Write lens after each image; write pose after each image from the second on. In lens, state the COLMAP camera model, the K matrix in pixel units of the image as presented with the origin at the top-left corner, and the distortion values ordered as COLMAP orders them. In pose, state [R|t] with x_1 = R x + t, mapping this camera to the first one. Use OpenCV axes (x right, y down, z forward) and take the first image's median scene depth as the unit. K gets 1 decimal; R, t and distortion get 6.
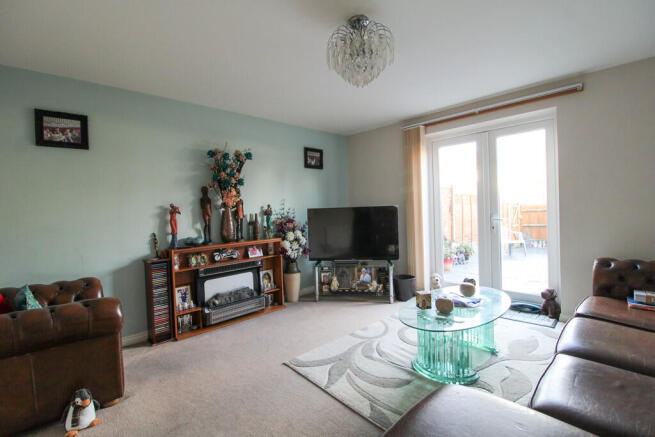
lens RADIAL K [[299.3, 0, 327.5], [0, 299.3, 216.5], [0, 0, 1]] dist [-0.006144, -0.002839]
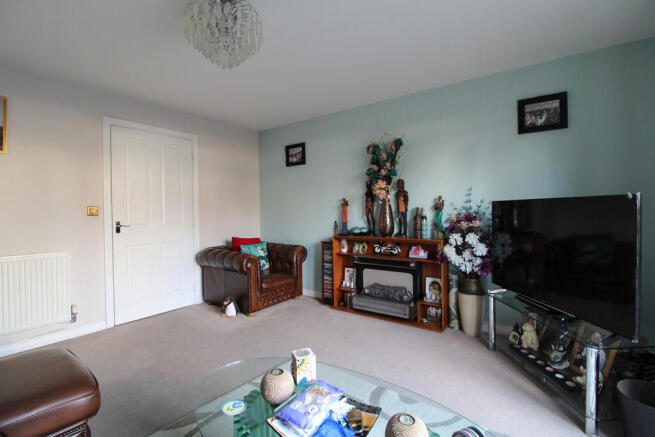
lens RADIAL K [[299.3, 0, 327.6], [0, 299.3, 217.5], [0, 0, 1]] dist [-0.006144, -0.002839]
pose [[0.179582, 0.049210, -0.982511, 0.598632], [-0.020584, 0.998717, 0.046260, -0.015714], [0.983528, 0.011917, 0.180365, 0.650363]]
